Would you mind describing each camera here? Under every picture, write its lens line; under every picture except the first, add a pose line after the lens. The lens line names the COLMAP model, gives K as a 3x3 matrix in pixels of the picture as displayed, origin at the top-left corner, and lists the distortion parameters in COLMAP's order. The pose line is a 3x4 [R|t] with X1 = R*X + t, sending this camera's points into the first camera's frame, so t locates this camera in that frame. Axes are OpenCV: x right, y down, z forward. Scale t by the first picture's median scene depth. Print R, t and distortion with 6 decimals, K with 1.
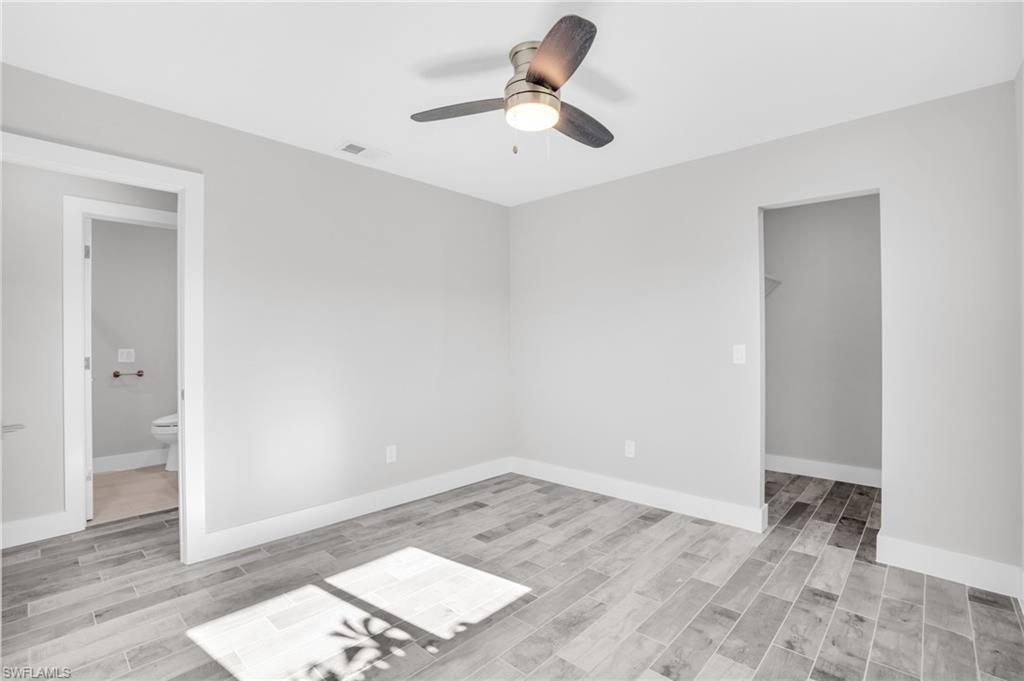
lens RADIAL K [[475.9, 0, 511.3], [0, 475.9, 336.6], [0, 0, 1]] dist [-0.074420, 0.026745]
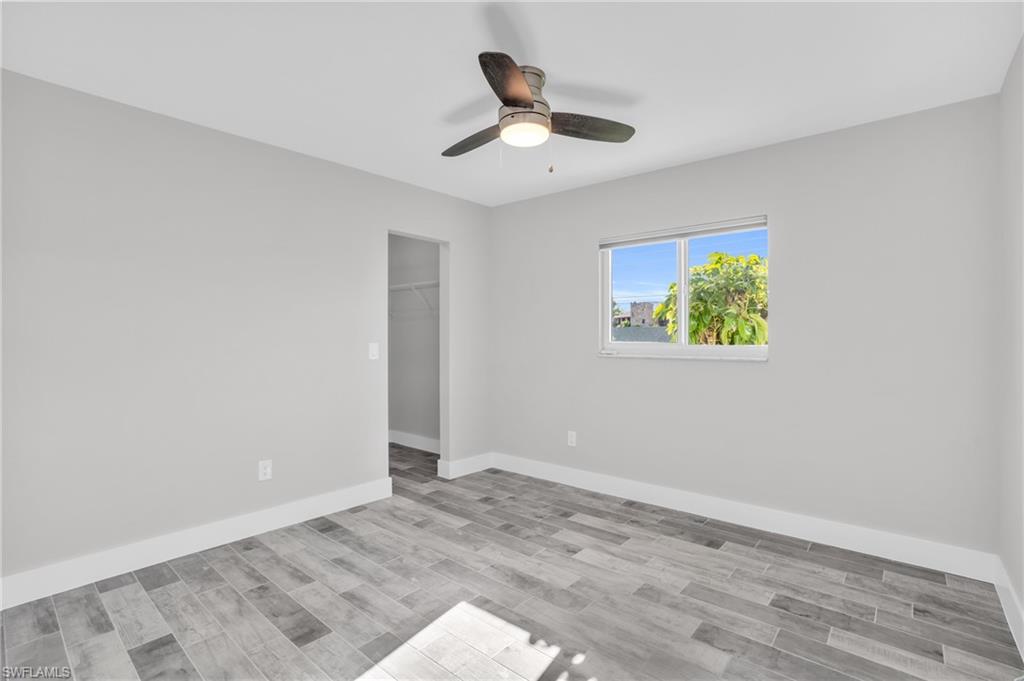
lens RADIAL K [[475.9, 0, 511.3], [0, 475.9, 336.6], [0, 0, 1]] dist [-0.074420, 0.026745]
pose [[-0.042270, 0.004279, 0.999097, -0.737351], [-0.005131, 0.999977, -0.004500, 0.009056], [-0.999093, -0.005317, -0.042247, 0.766054]]
